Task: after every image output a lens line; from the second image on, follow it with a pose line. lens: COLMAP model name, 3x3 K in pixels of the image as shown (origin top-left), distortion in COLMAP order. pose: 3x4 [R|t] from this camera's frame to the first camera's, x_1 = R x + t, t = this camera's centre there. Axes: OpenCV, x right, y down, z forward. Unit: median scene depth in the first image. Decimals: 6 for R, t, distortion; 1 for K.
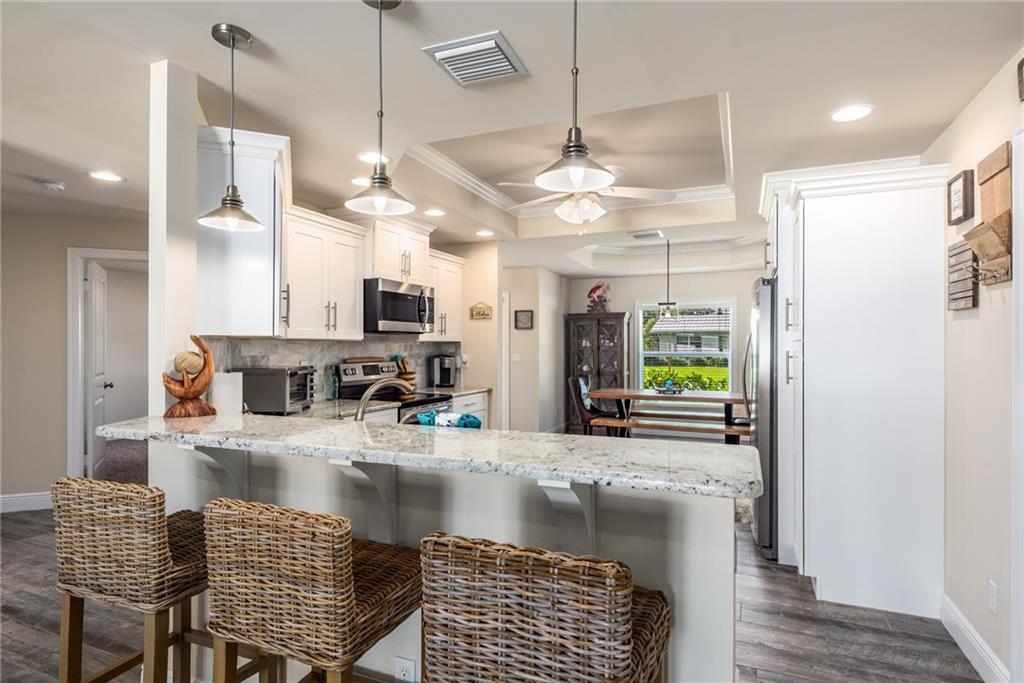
lens RADIAL K [[542.3, 0, 512.0], [0, 542.3, 341.5], [0, 0, 1]] dist [0.001026, 0.000060]
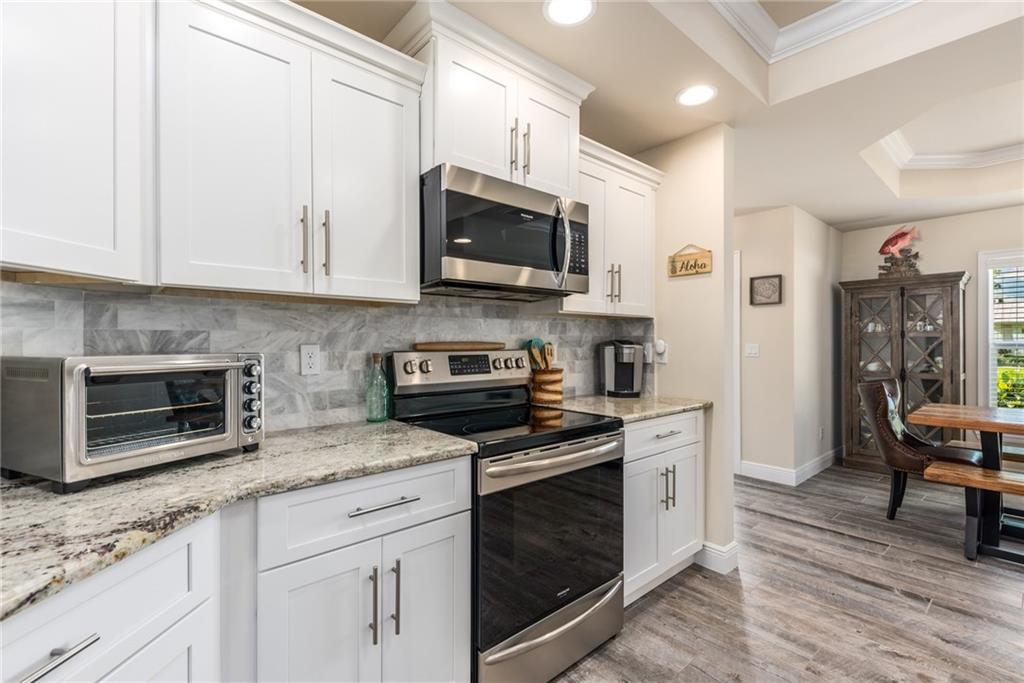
lens RADIAL K [[459.4, 0, 512.0], [0, 459.4, 341.5], [0, 0, 1]] dist [0.002071, 0.000063]
pose [[0.901486, -0.003341, -0.432796, -0.020022], [0.005328, 0.999980, 0.003379, 0.024849], [0.432776, -0.005352, 0.901486, 0.532098]]
